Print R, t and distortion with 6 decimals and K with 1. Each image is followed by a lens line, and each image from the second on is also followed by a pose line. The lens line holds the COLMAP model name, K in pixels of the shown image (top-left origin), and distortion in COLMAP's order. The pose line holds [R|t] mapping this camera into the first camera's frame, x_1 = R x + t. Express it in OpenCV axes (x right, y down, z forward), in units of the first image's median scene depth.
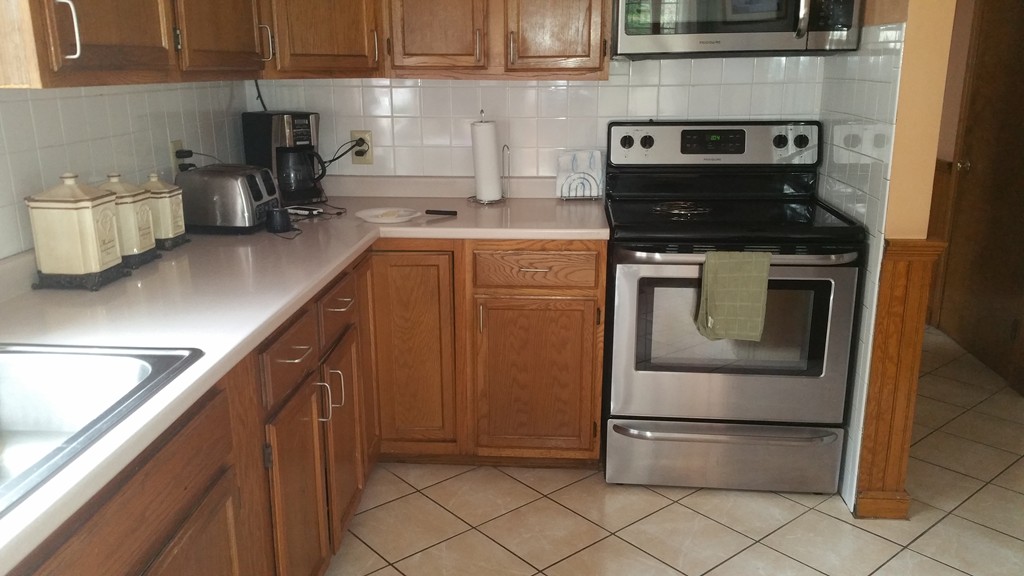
lens RADIAL K [[839.5, 0, 504.7], [0, 839.5, 308.2], [0, 0, 1]] dist [0.066058, -0.086727]
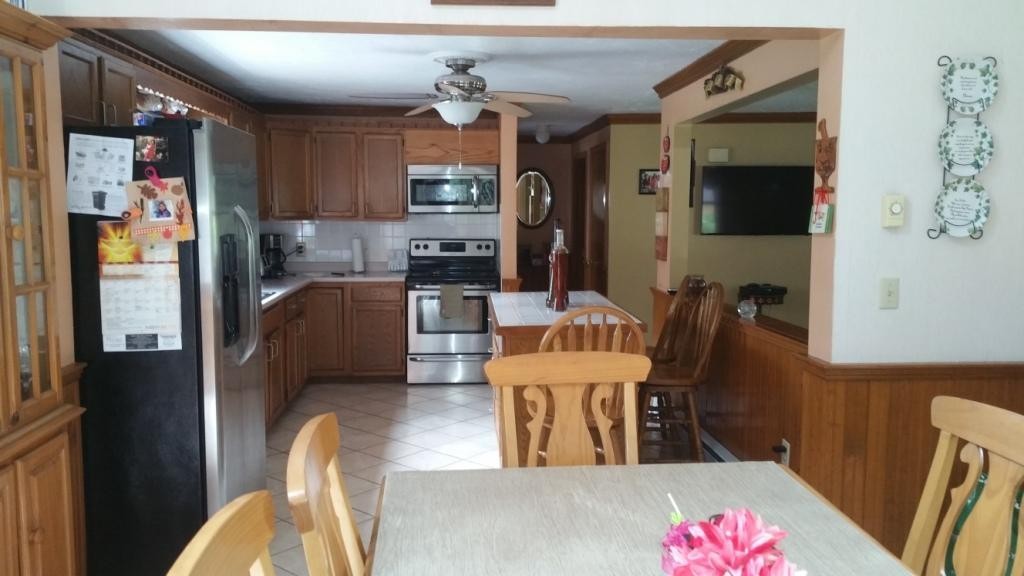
lens RADIAL K [[839.5, 0, 517.8], [0, 839.5, 292.2], [0, 0, 1]] dist [0.066058, -0.086727]
pose [[0.988326, -0.005451, 0.152256, 0.068803], [0.032716, 0.983640, -0.177149, 0.397239], [-0.148800, 0.180063, 0.972335, -1.473608]]
